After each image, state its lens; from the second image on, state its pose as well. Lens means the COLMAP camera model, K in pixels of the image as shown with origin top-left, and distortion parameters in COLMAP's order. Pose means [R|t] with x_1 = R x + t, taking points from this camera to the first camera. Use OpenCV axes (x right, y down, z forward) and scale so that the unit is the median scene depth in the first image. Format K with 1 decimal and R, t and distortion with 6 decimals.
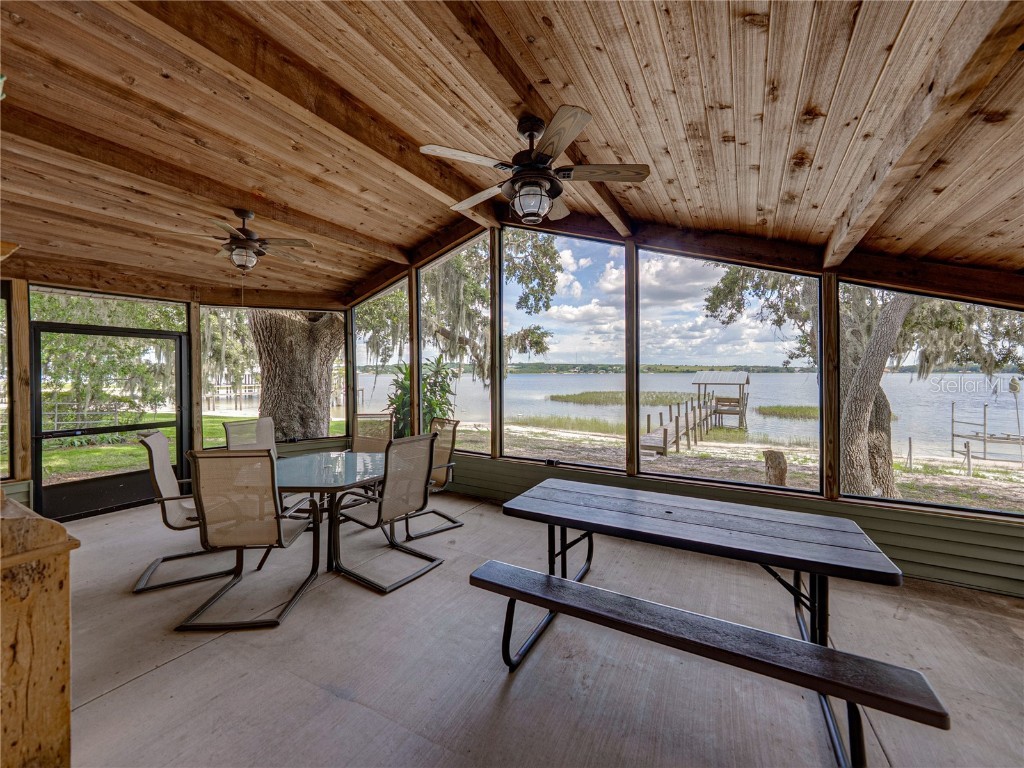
lens RADIAL K [[396.1, 0, 524.5], [0, 396.1, 380.4], [0, 0, 1]] dist [-0.003012, -0.000422]
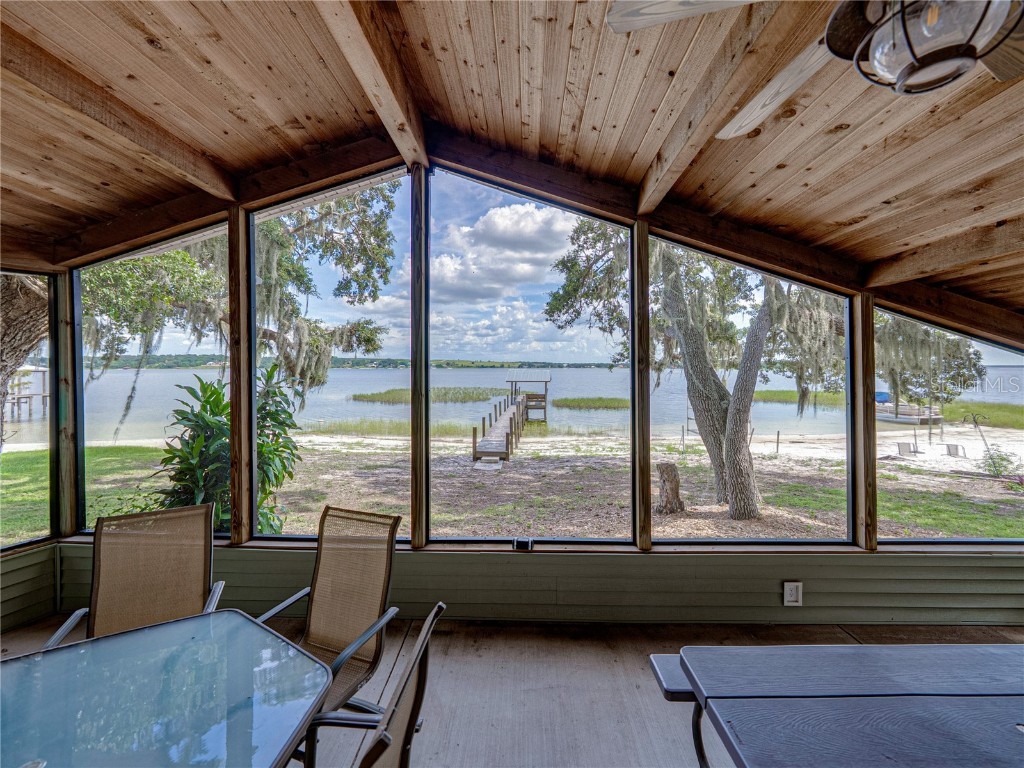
lens RADIAL K [[396.1, 0, 521.2], [0, 396.1, 368.5], [0, 0, 1]] dist [-0.003012, -0.000422]
pose [[0.884186, 0.002116, 0.467130, -0.098186], [0.006176, 0.999849, -0.016219, -0.028757], [-0.467094, 0.017225, 0.884040, 0.178124]]
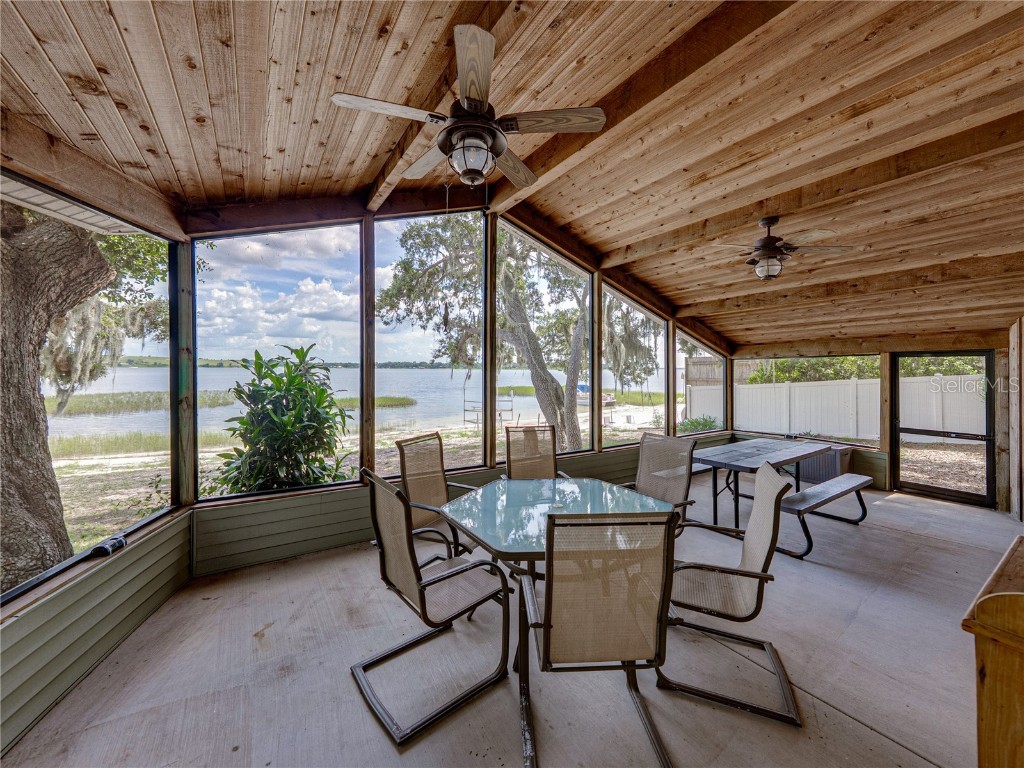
lens RADIAL K [[396.1, 0, 517.2], [0, 396.1, 364.8], [0, 0, 1]] dist [-0.003012, -0.000422]
pose [[0.470337, 0.012039, 0.882405, -0.386518], [0.011522, 0.999738, -0.019781, -0.008323], [-0.882412, 0.019471, 0.470075, 0.238562]]
